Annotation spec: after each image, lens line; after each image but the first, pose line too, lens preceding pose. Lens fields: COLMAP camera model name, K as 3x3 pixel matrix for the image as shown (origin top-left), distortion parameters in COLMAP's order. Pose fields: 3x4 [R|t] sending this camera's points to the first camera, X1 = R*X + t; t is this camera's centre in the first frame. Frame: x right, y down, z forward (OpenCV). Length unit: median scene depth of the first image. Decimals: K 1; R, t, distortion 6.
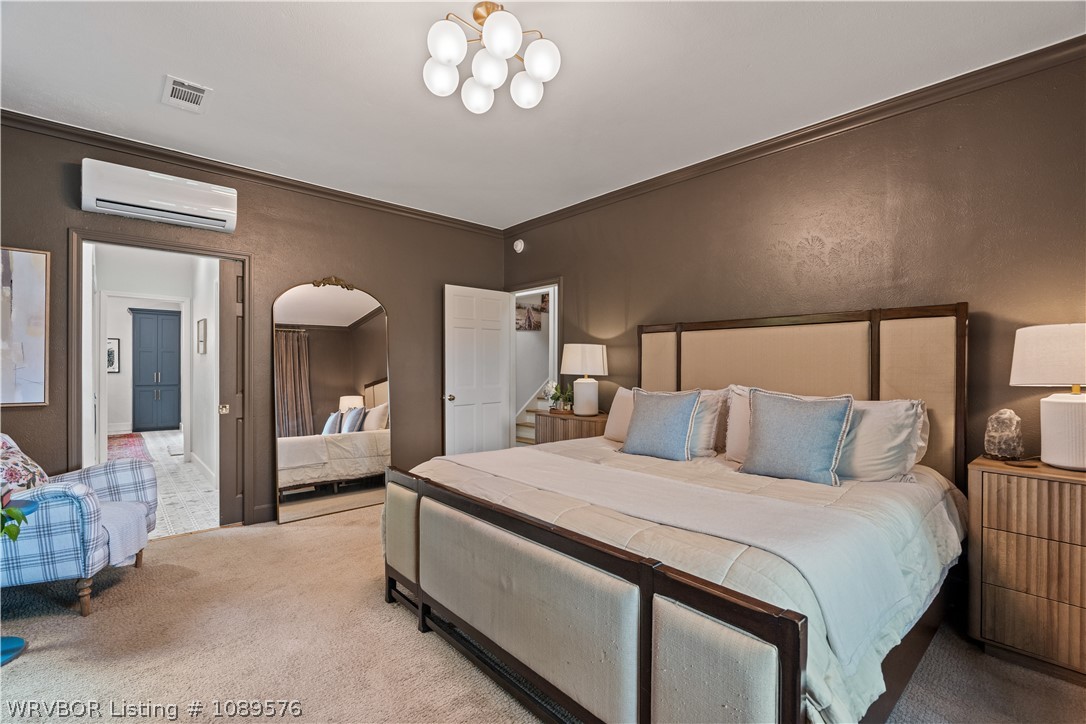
lens RADIAL K [[482.2, 0, 542.2], [0, 482.2, 364.4], [0, 0, 1]] dist [-0.003596, 0.000825]
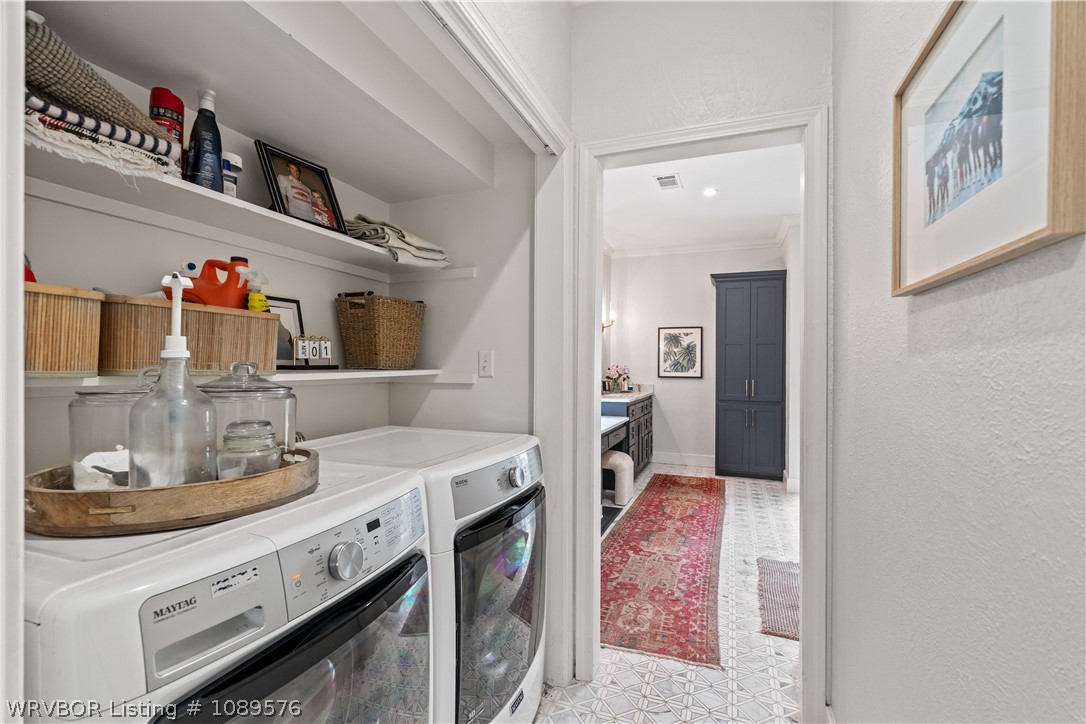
lens RADIAL K [[482.2, 0, 547.0], [0, 482.2, 361.6], [0, 0, 1]] dist [-0.003596, 0.000825]
pose [[0.465517, -0.002396, -0.885035, -0.393799], [-0.006382, 0.999961, -0.006064, -0.000564], [0.885016, 0.008471, 0.465484, 0.506458]]
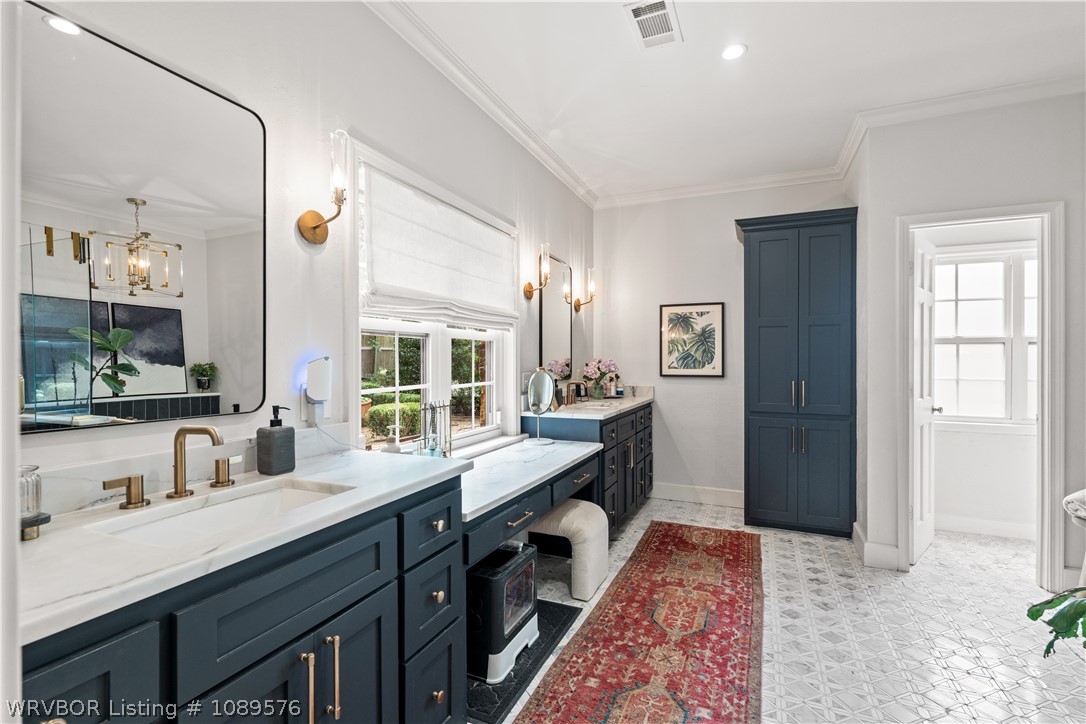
lens RADIAL K [[508.6, 0, 540.1], [0, 508.6, 358.7], [0, 0, 1]] dist [-0.003710, 0.000102]
pose [[0.427701, -0.000683, -0.903920, -0.525785], [0.001696, 0.999999, 0.000046, -0.001134], [0.903919, -0.001553, 0.427701, 0.646236]]
